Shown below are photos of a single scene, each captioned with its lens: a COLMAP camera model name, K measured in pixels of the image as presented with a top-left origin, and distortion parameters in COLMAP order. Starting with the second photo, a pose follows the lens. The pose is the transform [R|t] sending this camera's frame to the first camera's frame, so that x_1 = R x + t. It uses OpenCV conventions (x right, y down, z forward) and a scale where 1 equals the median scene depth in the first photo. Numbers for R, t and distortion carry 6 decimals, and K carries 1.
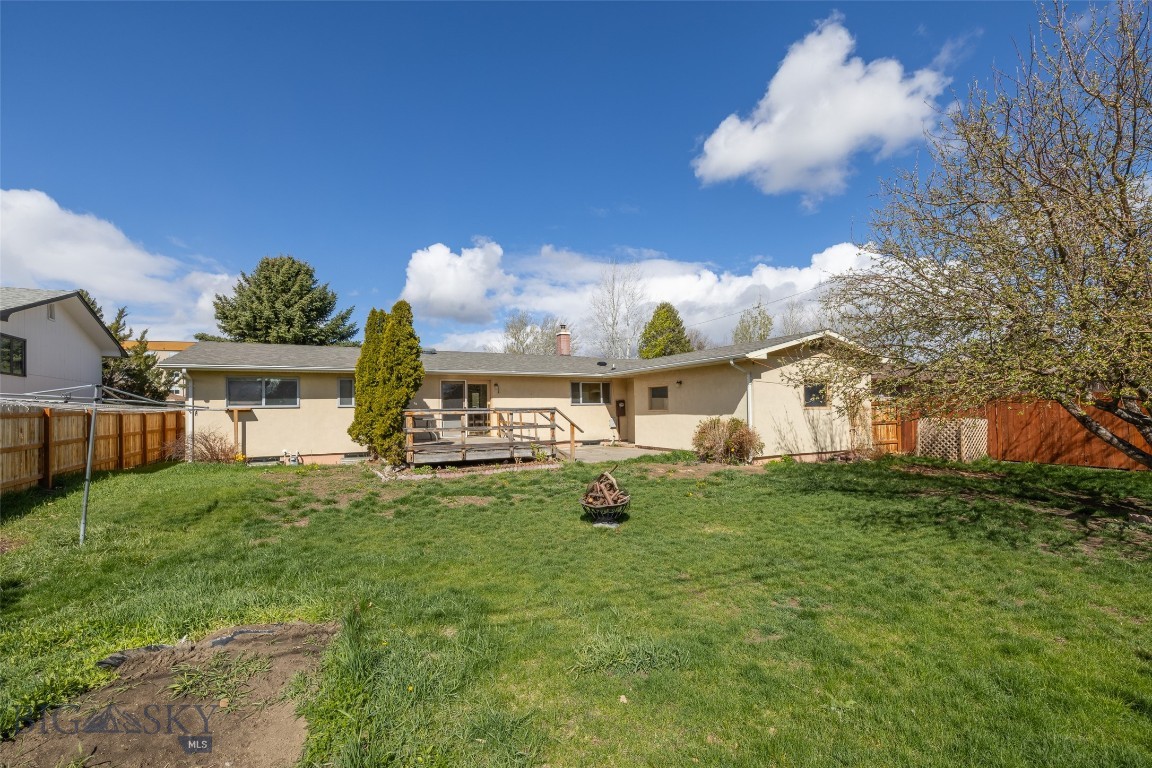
lens RADIAL K [[503.0, 0, 574.4], [0, 503.0, 386.4], [0, 0, 1]] dist [0.000572, -0.000217]
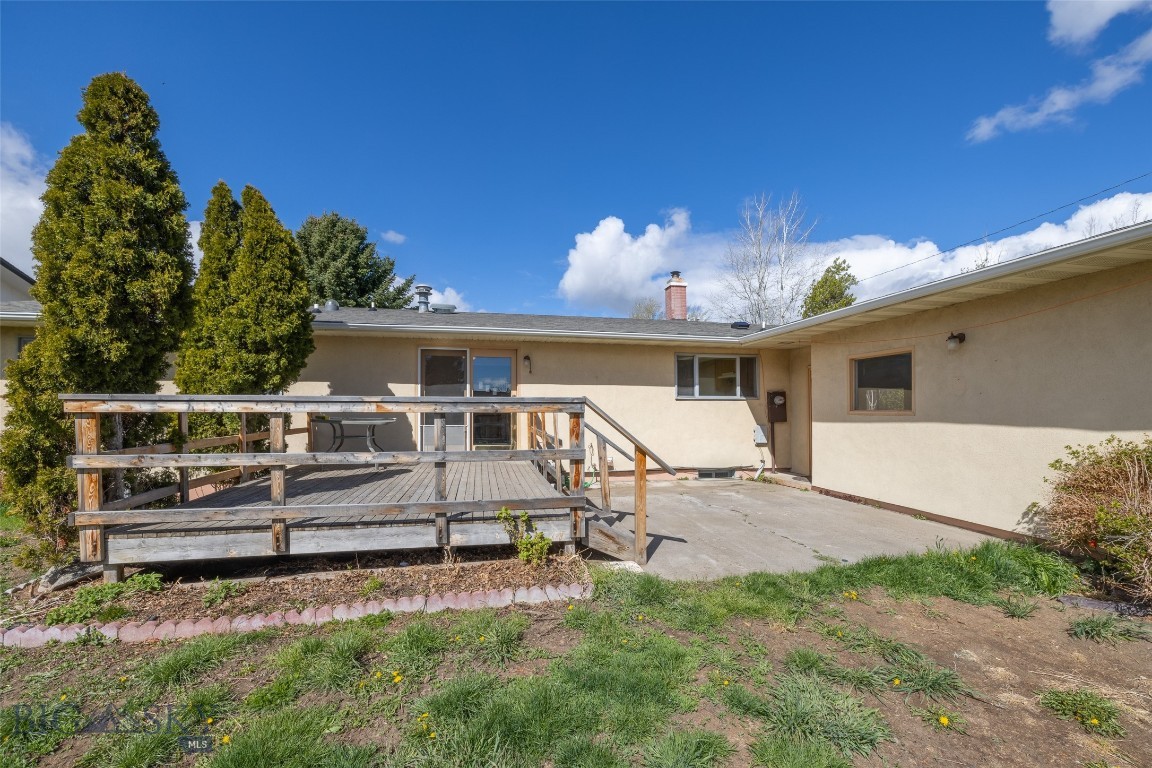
lens RADIAL K [[503.0, 0, 574.0], [0, 503.0, 397.0], [0, 0, 1]] dist [0.000572, -0.000217]
pose [[0.963488, 0.009179, -0.267594, 0.030520], [-0.003368, 0.999749, 0.022168, 0.023245], [0.267730, -0.020457, 0.963277, 0.466342]]
